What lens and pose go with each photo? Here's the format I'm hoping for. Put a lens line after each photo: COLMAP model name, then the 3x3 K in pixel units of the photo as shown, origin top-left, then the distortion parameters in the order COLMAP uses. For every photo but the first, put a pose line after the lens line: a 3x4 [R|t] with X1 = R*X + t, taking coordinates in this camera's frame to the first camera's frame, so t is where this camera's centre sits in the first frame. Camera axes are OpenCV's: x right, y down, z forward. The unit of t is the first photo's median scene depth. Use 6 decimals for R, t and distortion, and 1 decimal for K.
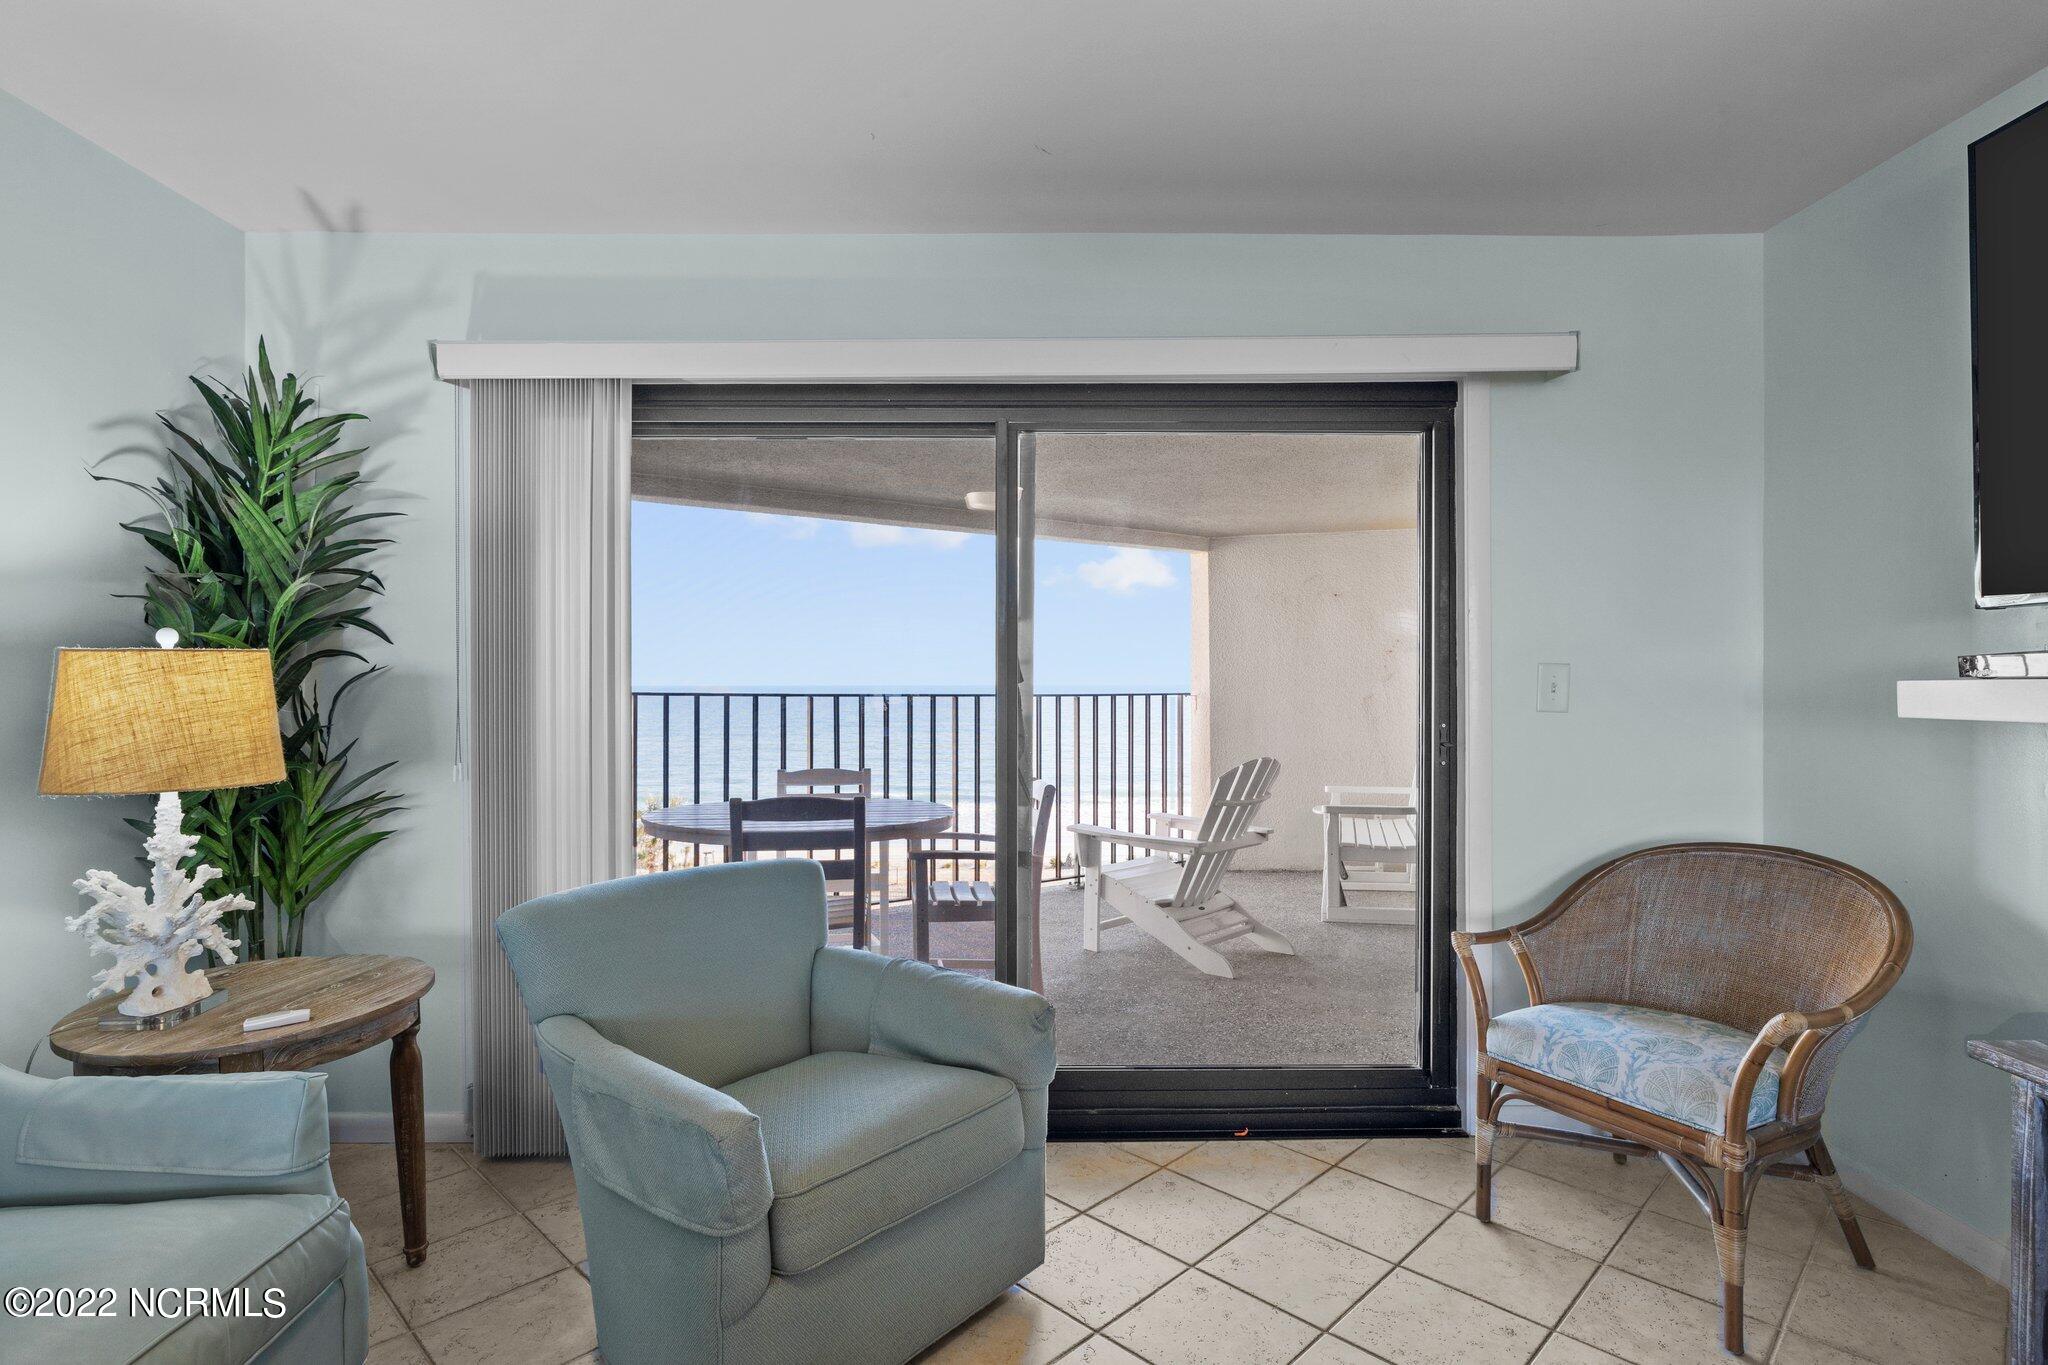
lens RADIAL K [[1035.9, 0, 1013.5], [0, 1035.9, 685.3], [0, 0, 1]] dist [-0.005795, -0.001917]
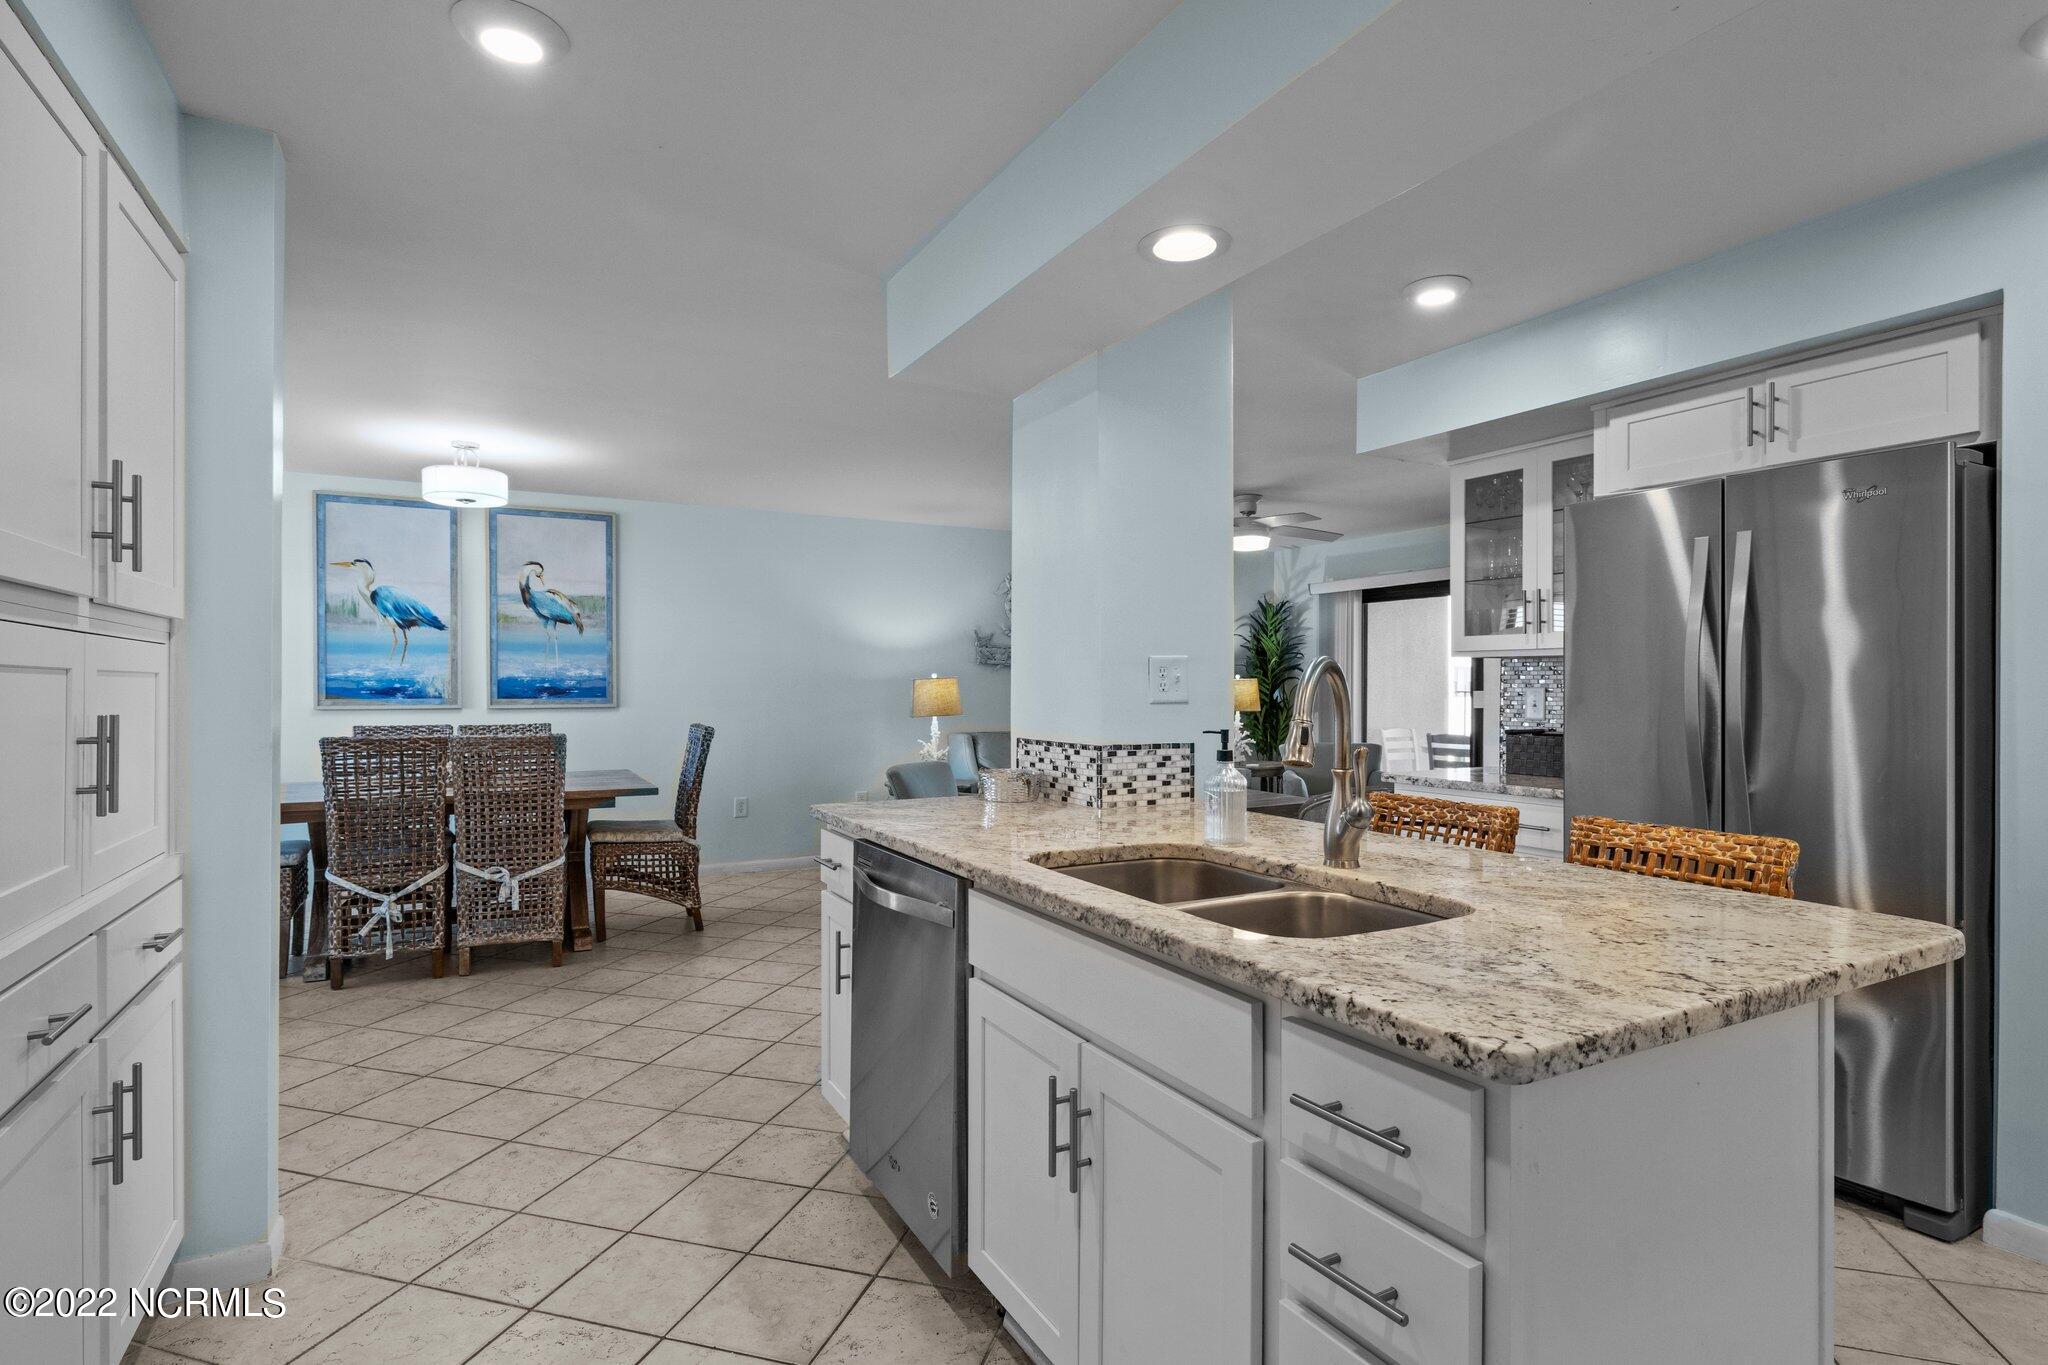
lens RADIAL K [[1035.9, 0, 1023.2], [0, 1035.9, 683.3], [0, 0, 1]] dist [-0.005795, -0.001917]
pose [[0.484473, 0.002552, -0.874802, 1.942947], [-0.002786, 0.999995, 0.001374, -0.016830], [0.874802, 0.001772, 0.484478, -1.445569]]
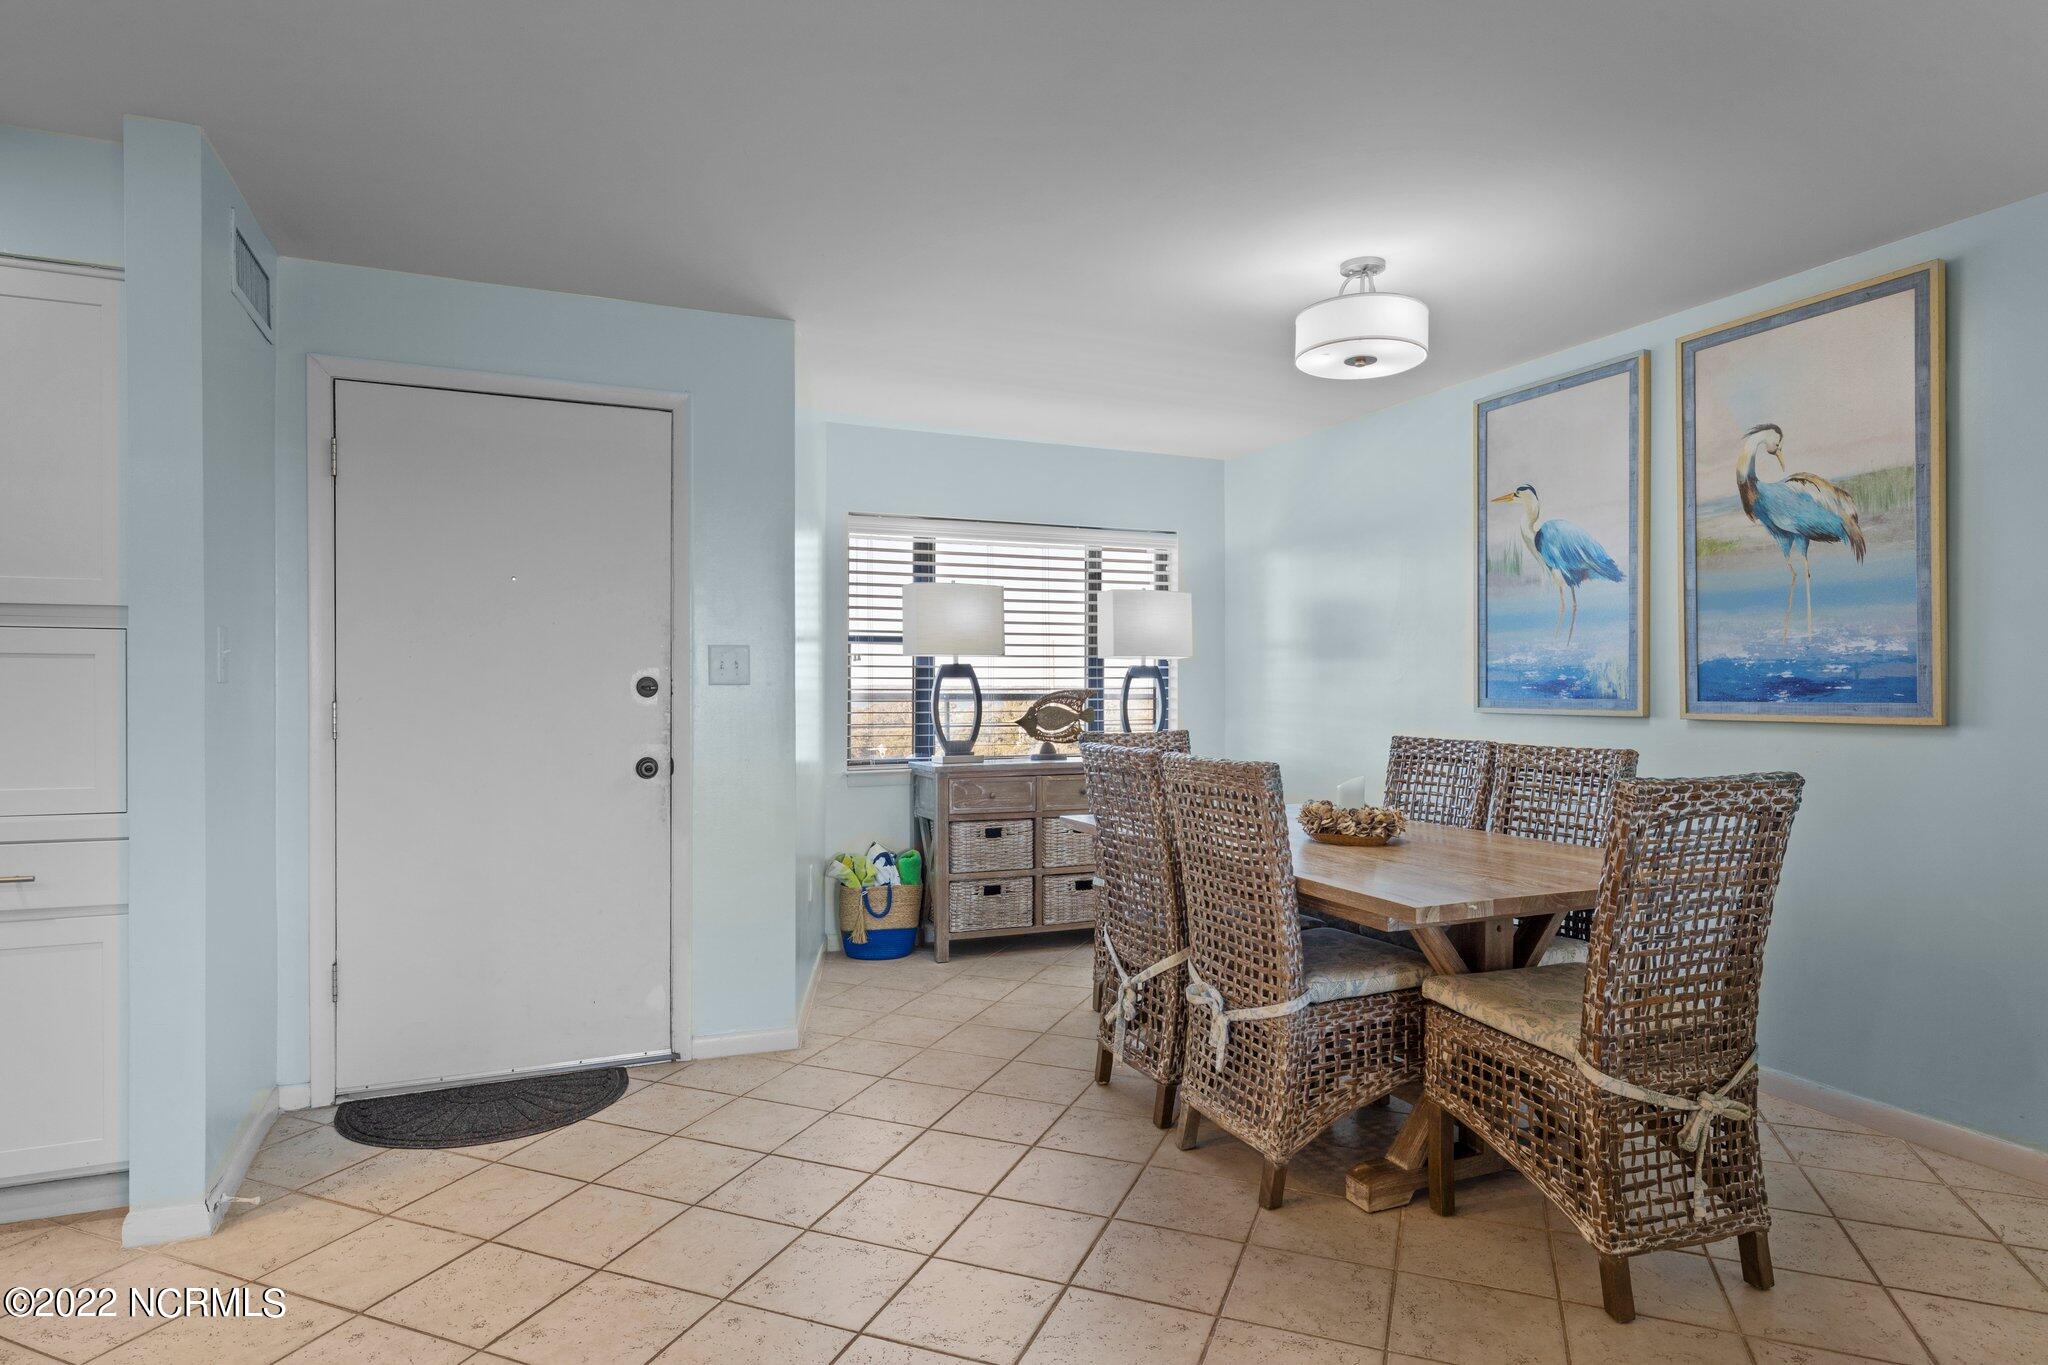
lens RADIAL K [[1106.1, 0, 1022.4], [0, 1106.1, 686.8], [0, 0, 1]] dist [-0.006735, 0.002248]
pose [[-0.925420, 0.003704, -0.378924, 0.524696], [0.002296, 0.999989, 0.004170, 0.000532], [0.378935, 0.002989, -0.925418, -0.405972]]
